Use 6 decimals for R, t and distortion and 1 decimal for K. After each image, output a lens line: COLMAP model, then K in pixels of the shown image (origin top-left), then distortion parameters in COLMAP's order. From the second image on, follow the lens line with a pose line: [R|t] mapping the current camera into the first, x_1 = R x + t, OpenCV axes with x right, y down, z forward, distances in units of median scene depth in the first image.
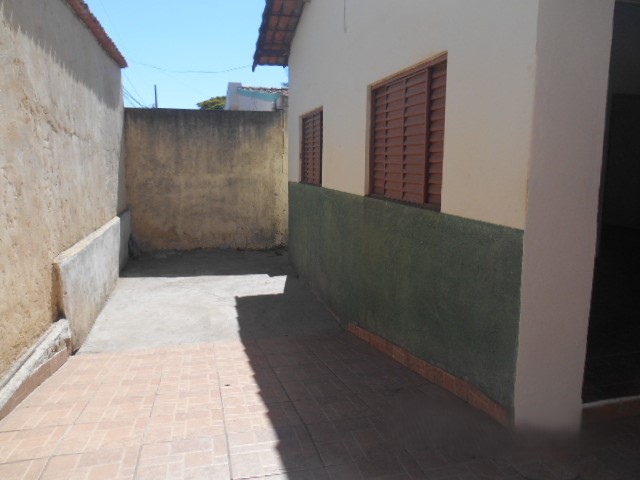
lens RADIAL K [[492.7, 0, 320.0], [0, 492.7, 240.0], [0, 0, 1]] dist [-0.027280, 0.009263]
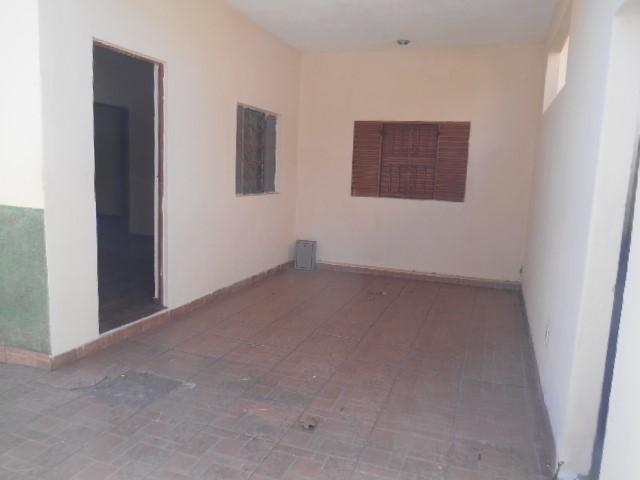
lens RADIAL K [[492.7, 0, 320.0], [0, 492.7, 240.0], [0, 0, 1]] dist [-0.027280, 0.009263]
pose [[0.559870, -0.099279, 0.822611, -0.228250], [0.087804, 0.994315, 0.060242, 0.044286], [-0.823915, 0.038501, 0.565404, -0.305075]]
